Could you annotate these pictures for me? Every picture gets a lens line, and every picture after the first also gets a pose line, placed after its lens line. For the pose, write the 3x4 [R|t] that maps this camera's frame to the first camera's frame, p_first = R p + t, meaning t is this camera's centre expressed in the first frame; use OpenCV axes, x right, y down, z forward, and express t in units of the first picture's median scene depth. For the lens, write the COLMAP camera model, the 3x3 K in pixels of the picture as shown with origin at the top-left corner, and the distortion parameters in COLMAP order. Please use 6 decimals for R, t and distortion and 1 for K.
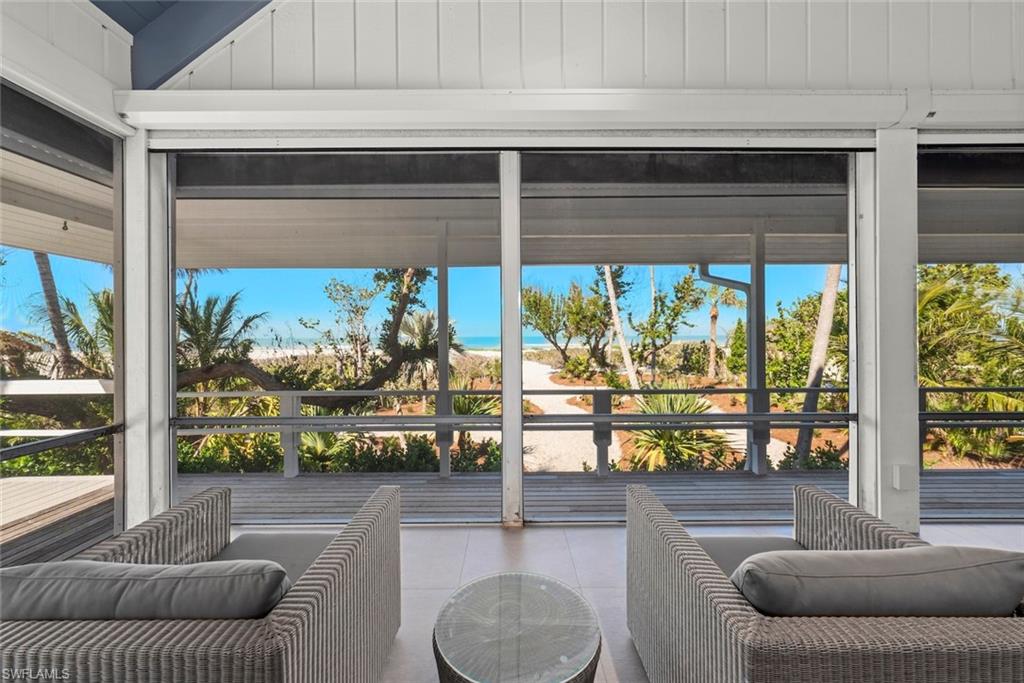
lens RADIAL K [[393.0, 0, 512.0], [0, 393.0, 341.5], [0, 0, 1]] dist [-0.013484, -0.000061]
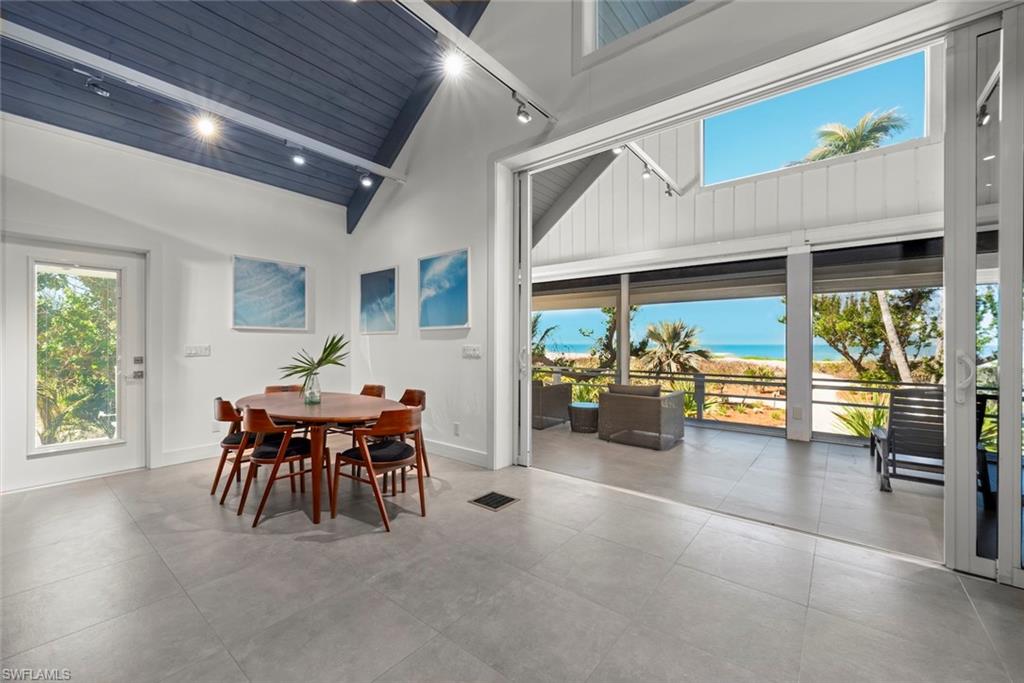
lens RADIAL K [[410.7, 0, 507.5], [0, 410.7, 344.7], [0, 0, 1]] dist [0.001846, 0.000042]
pose [[0.767468, 0.010769, -0.640997, 0.219359], [-0.016186, 0.999866, -0.002582, 0.002223], [0.640883, 0.012357, 0.767539, -0.303647]]
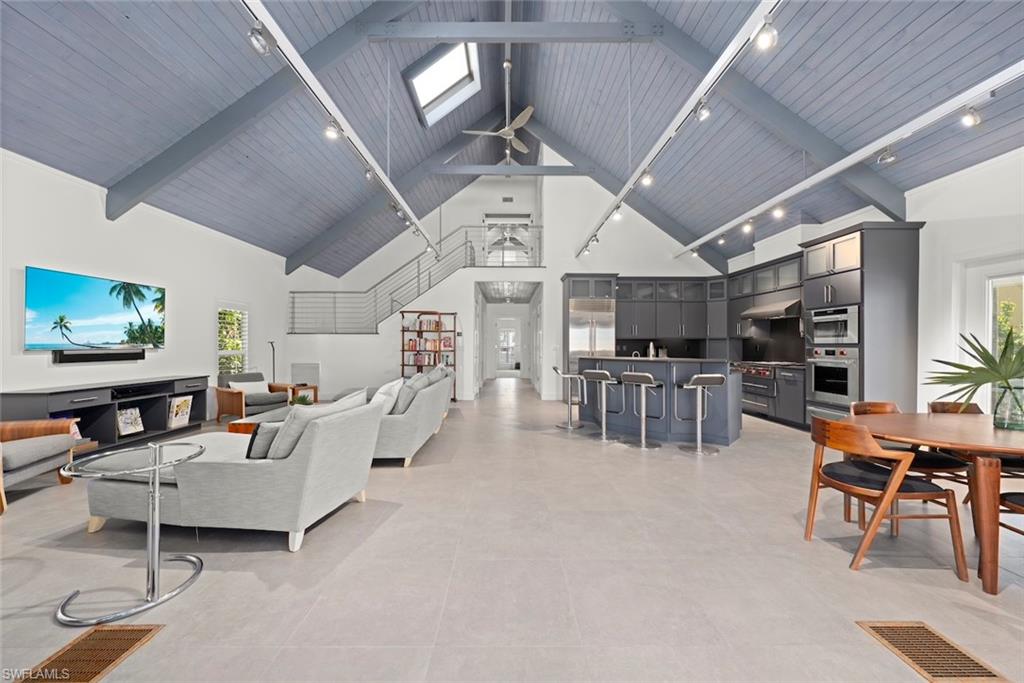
lens RADIAL K [[349.2, 0, 512.0], [0, 349.2, 341.5], [0, 0, 1]] dist [-0.000438, 0.000076]
pose [[-0.999979, 0.004737, 0.004531, 0.183342], [0.004745, 0.999987, 0.001911, 0.000048], [-0.004522, 0.001932, -0.999988, -0.017967]]
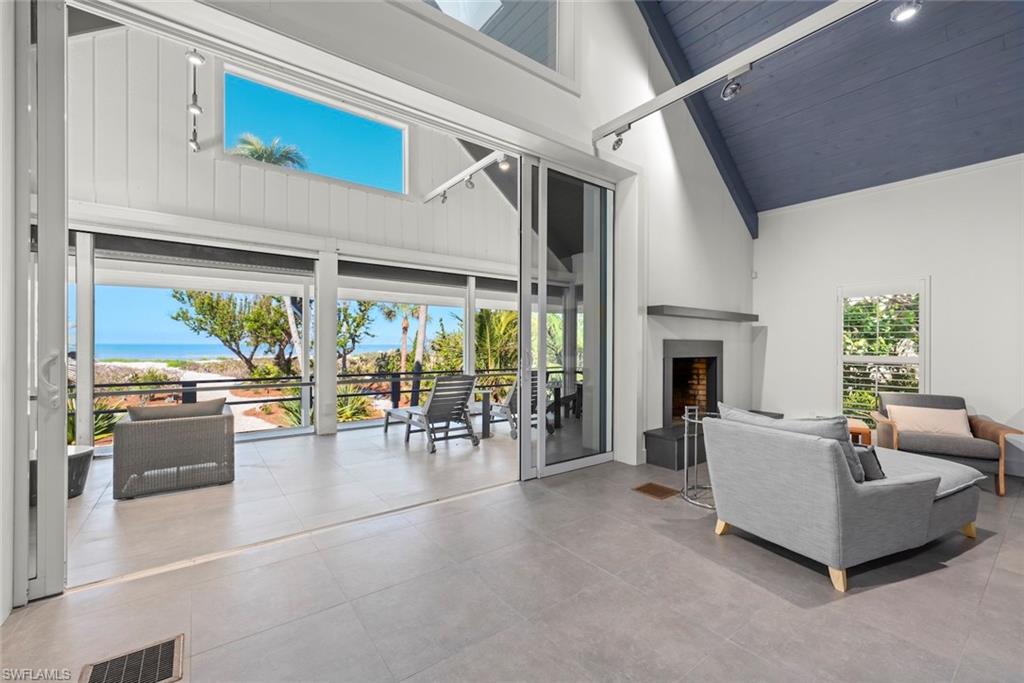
lens RADIAL K [[421.6, 0, 511.7], [0, 421.6, 346.8], [0, 0, 1]] dist [0.001945, -0.000029]
pose [[0.804673, 0.006202, 0.593686, 0.073632], [-0.000859, 0.999957, -0.009282, 0.002747], [-0.593718, 0.006959, 0.804643, -0.281966]]
